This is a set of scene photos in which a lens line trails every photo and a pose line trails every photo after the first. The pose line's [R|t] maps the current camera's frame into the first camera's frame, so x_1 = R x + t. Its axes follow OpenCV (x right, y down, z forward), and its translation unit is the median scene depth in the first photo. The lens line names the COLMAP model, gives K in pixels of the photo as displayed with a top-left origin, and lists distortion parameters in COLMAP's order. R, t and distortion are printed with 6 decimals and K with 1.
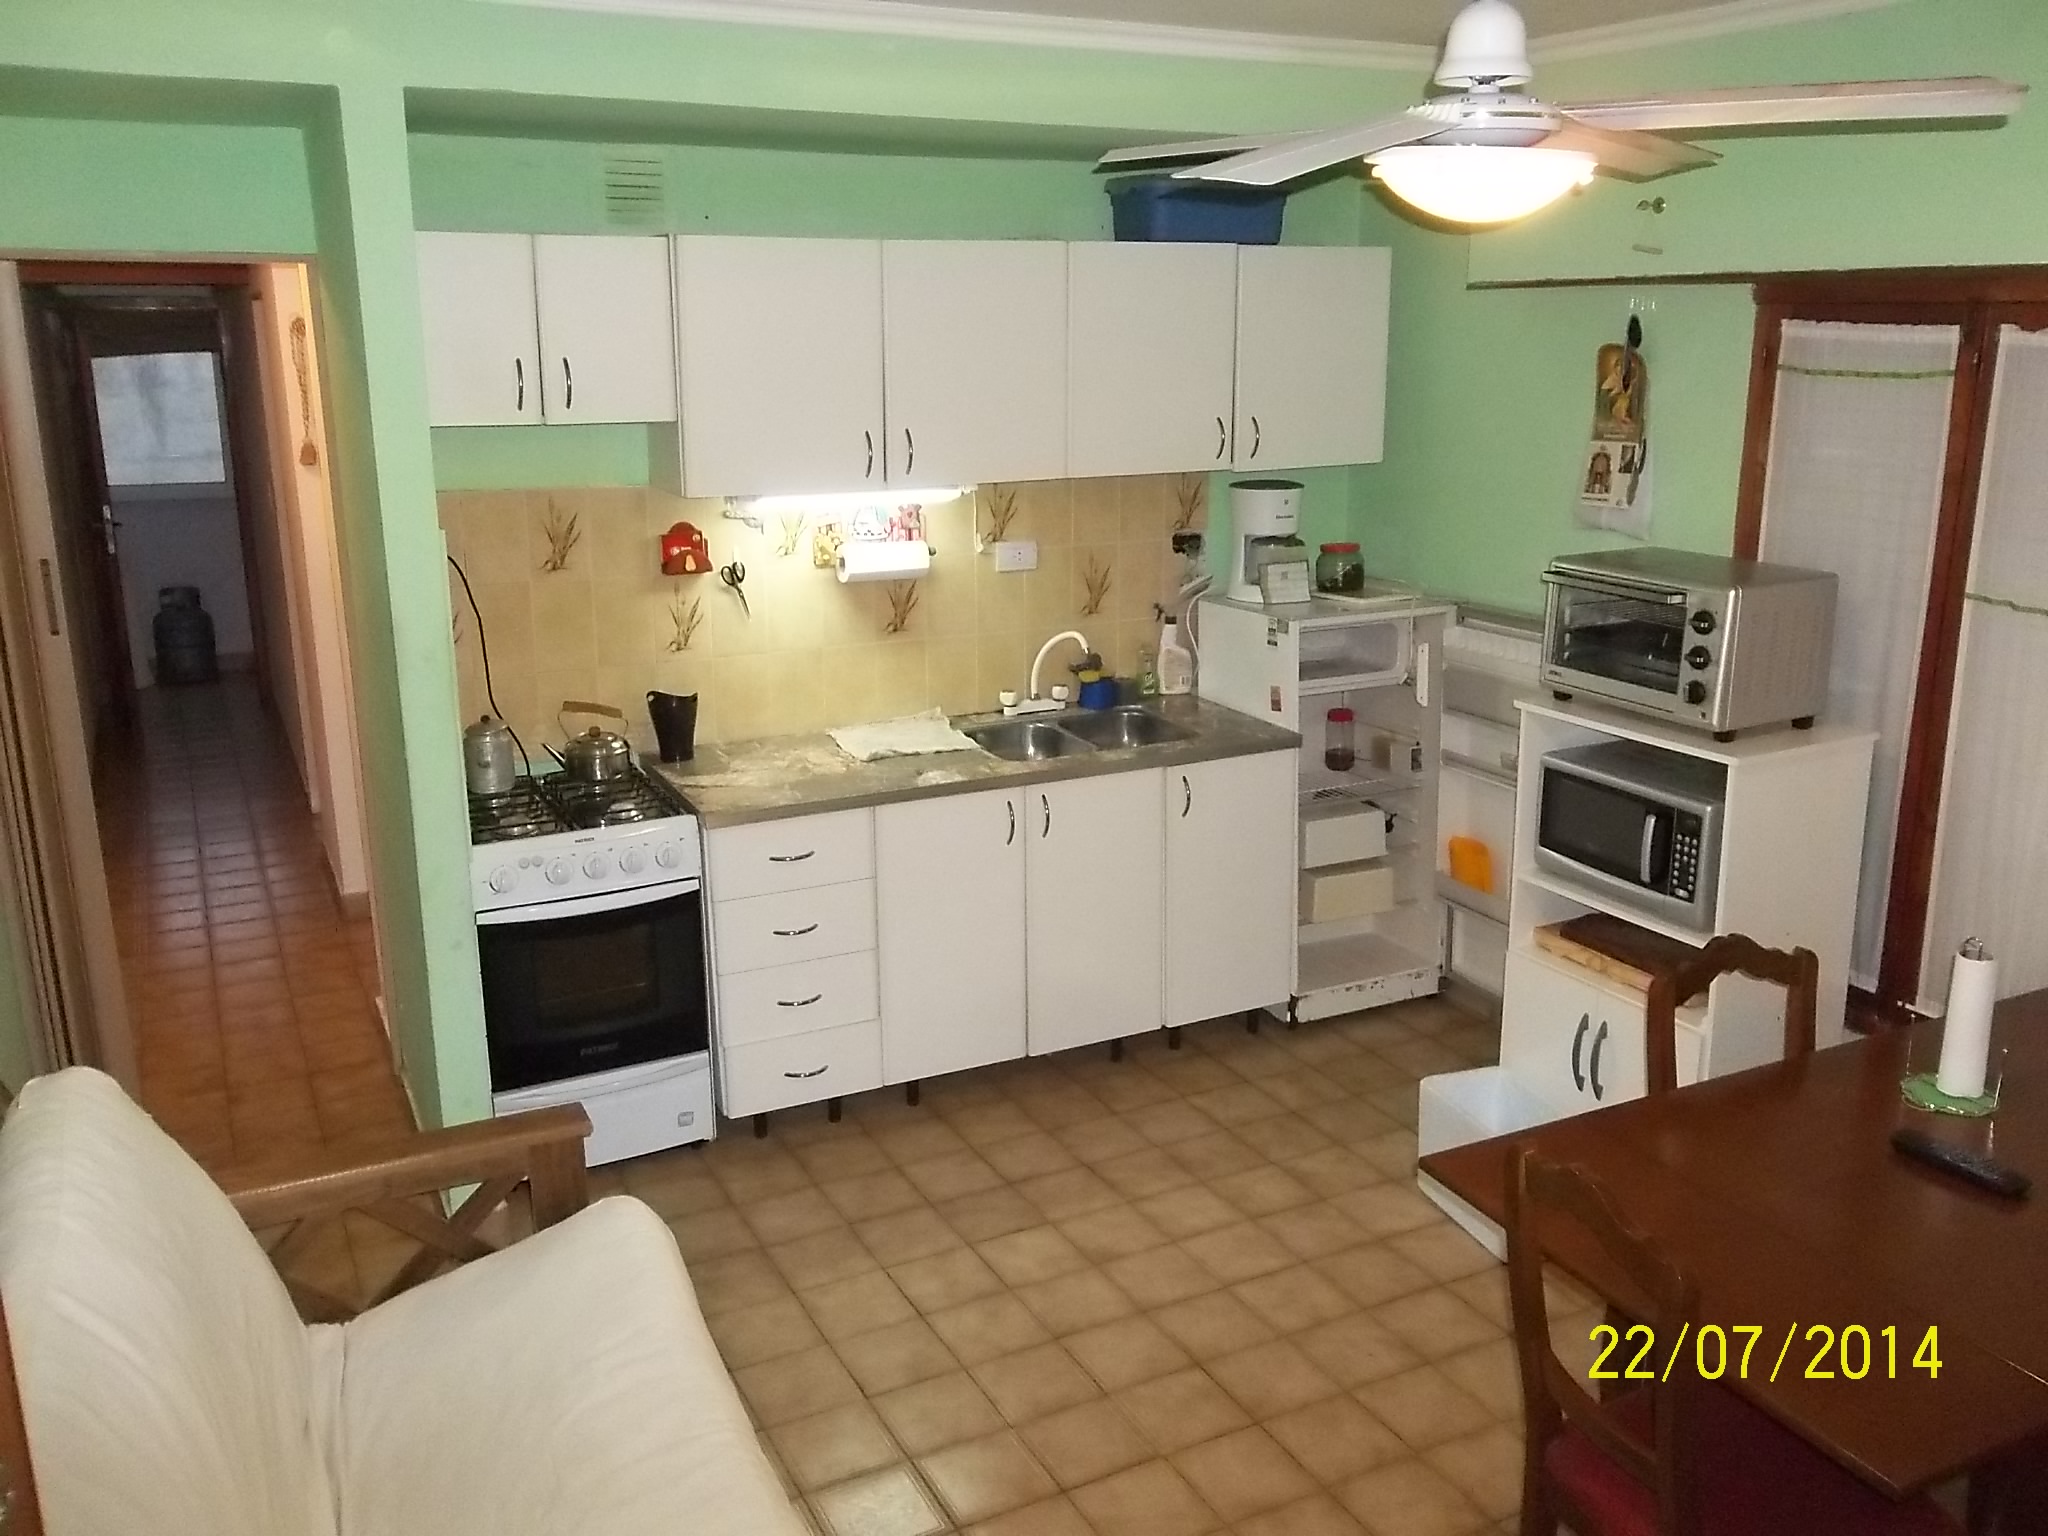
lens RADIAL K [[1702.0, 0, 1029.2], [0, 1702.0, 765.3], [0, 0, 1]] dist [-0.011543, 0.009082]
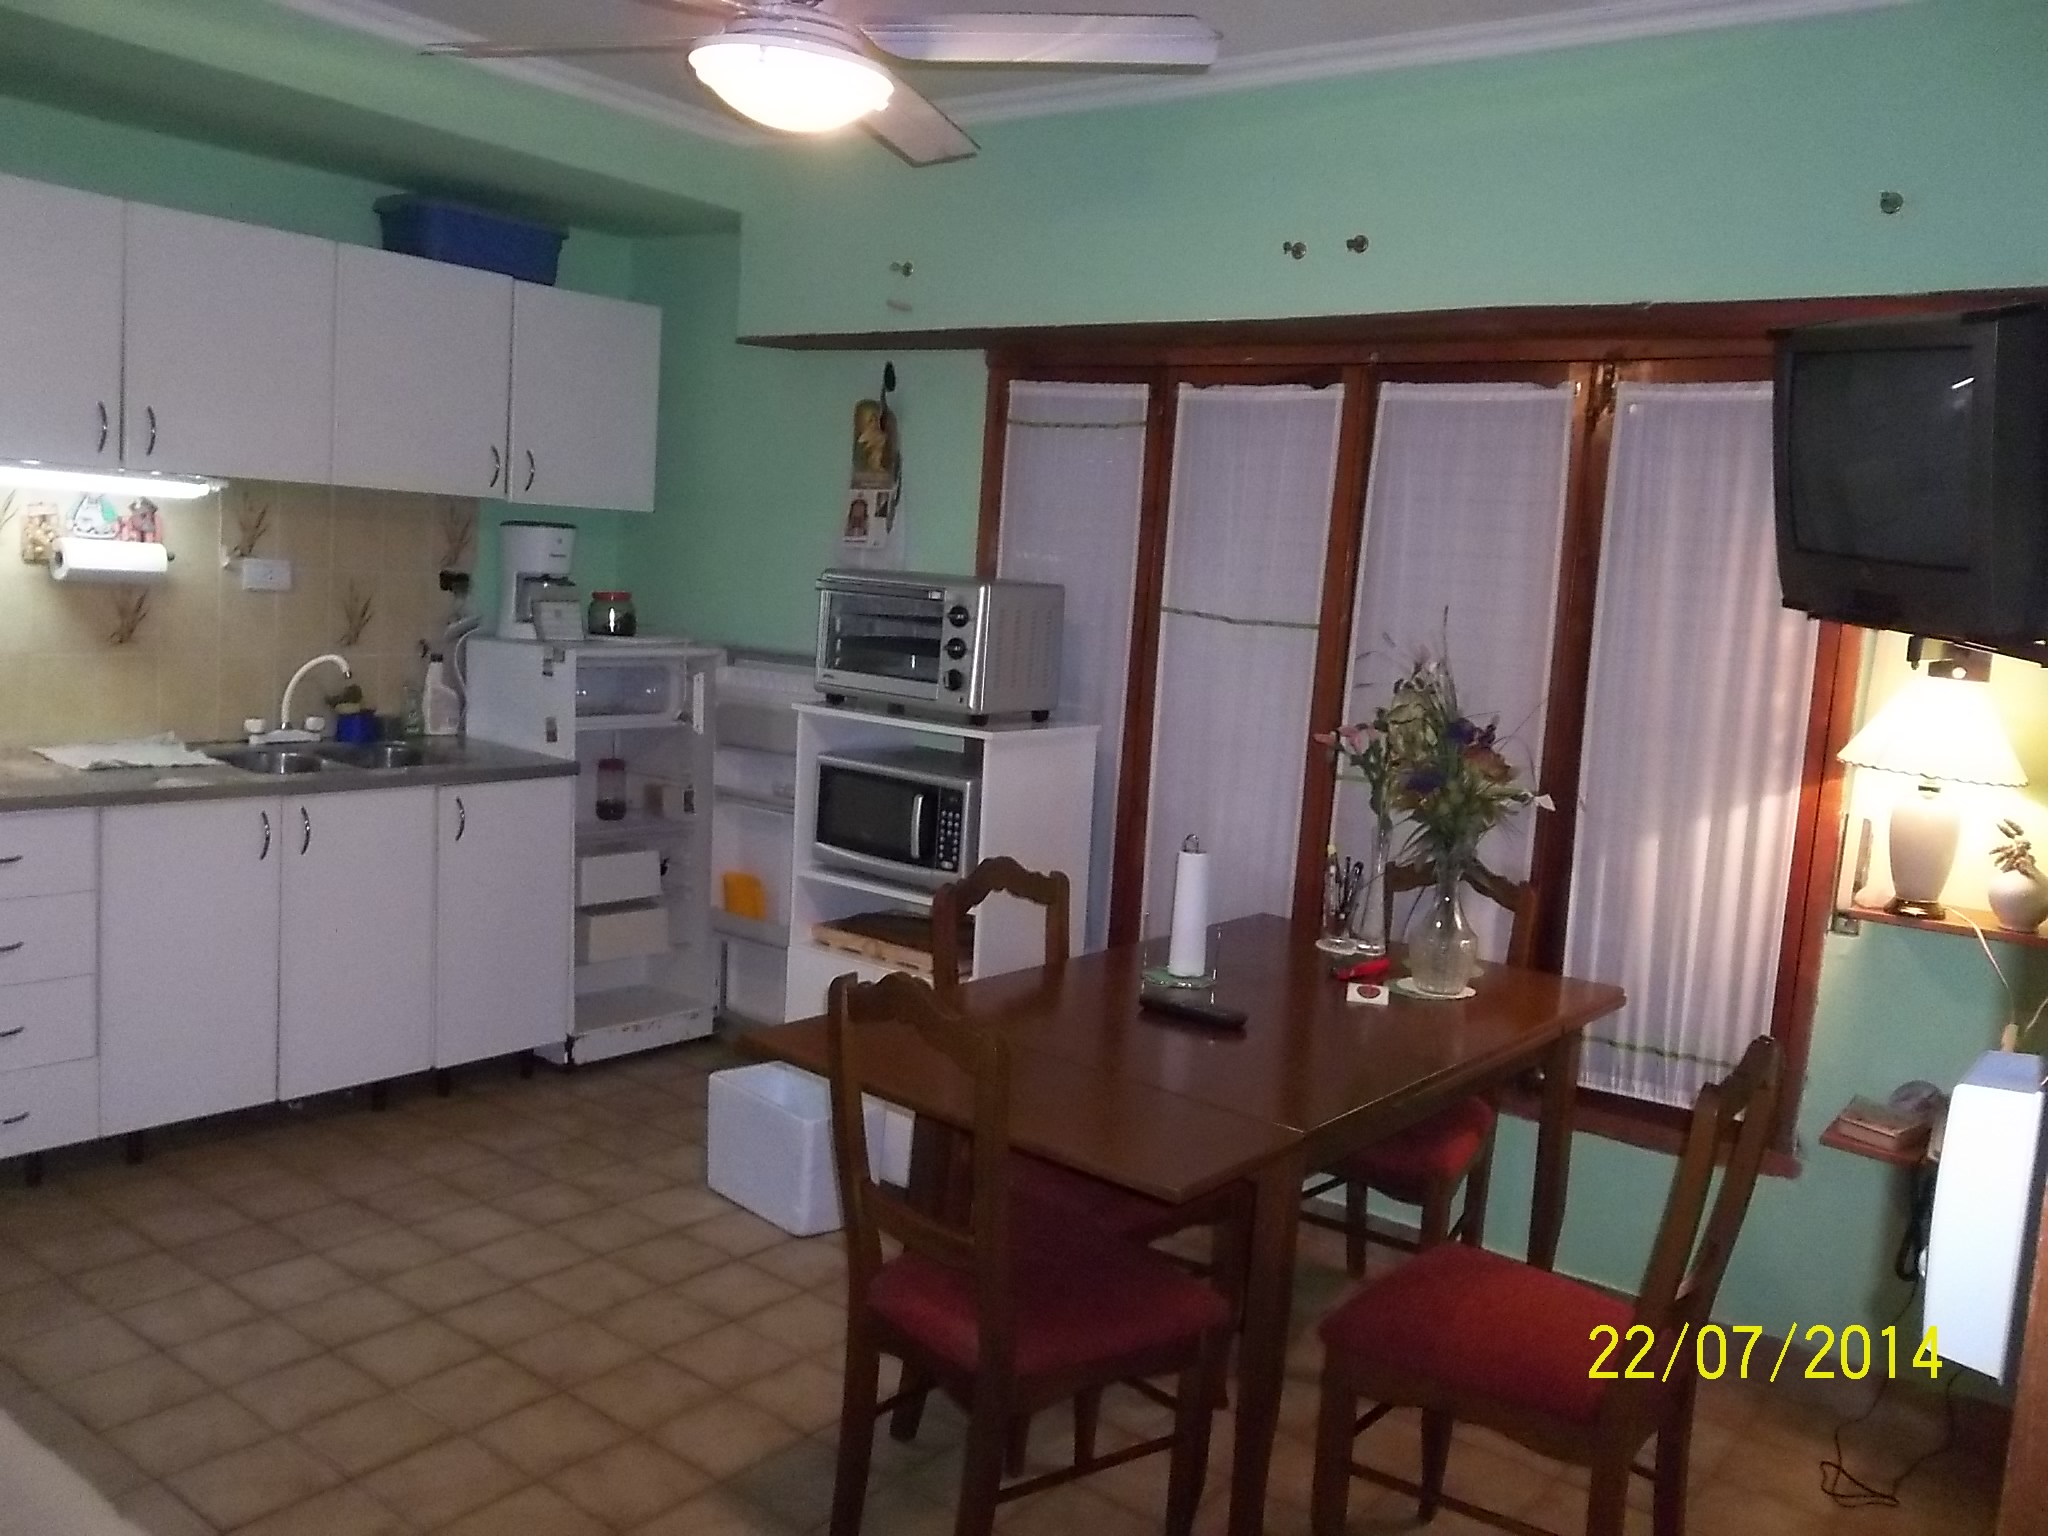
lens RADIAL K [[1702.0, 0, 1035.9], [0, 1702.0, 764.9], [0, 0, 1]] dist [-0.011543, 0.009082]
pose [[0.900742, 0.015106, 0.434091, -0.035577], [0.036372, 0.993262, -0.110037, 0.115419], [-0.432828, 0.114904, 0.894124, -0.010470]]
